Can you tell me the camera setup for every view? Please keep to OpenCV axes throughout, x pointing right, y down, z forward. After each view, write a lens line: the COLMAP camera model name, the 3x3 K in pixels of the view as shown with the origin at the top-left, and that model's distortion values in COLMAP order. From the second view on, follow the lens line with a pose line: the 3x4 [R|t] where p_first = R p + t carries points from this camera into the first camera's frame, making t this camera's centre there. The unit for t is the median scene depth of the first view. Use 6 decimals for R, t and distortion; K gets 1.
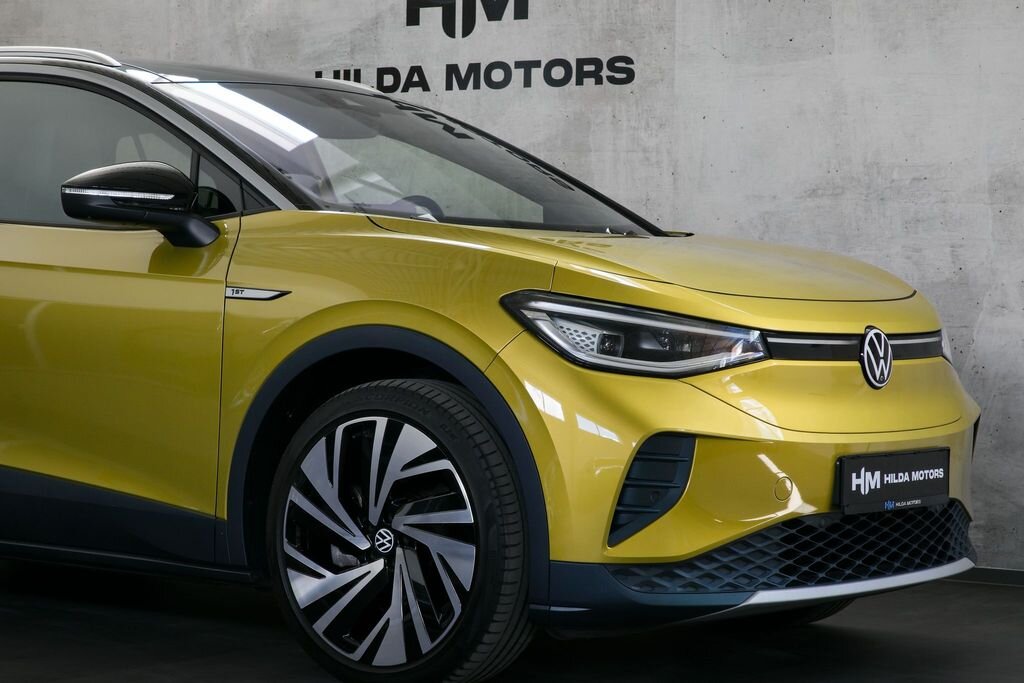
lens RADIAL K [[2482.4, 0, 512.0], [0, 2482.4, 341.5], [0, 0, 1]] dist [-0.081591, 0.478384]
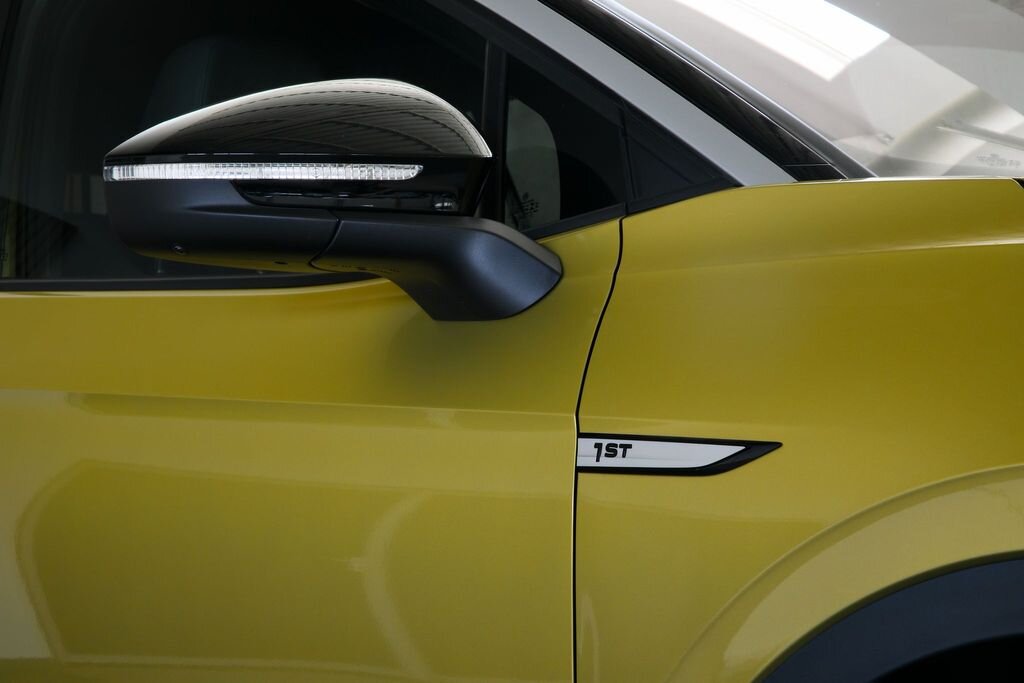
lens RADIAL K [[3091.9, 0, 512.0], [0, 3091.9, 341.5], [0, 0, 1]] dist [-0.029712, -0.362179]
pose [[0.975826, -0.054866, -0.211548, -0.037501], [0.051514, 0.998444, -0.021328, -0.025888], [0.212389, 0.009915, 0.977135, 0.597716]]
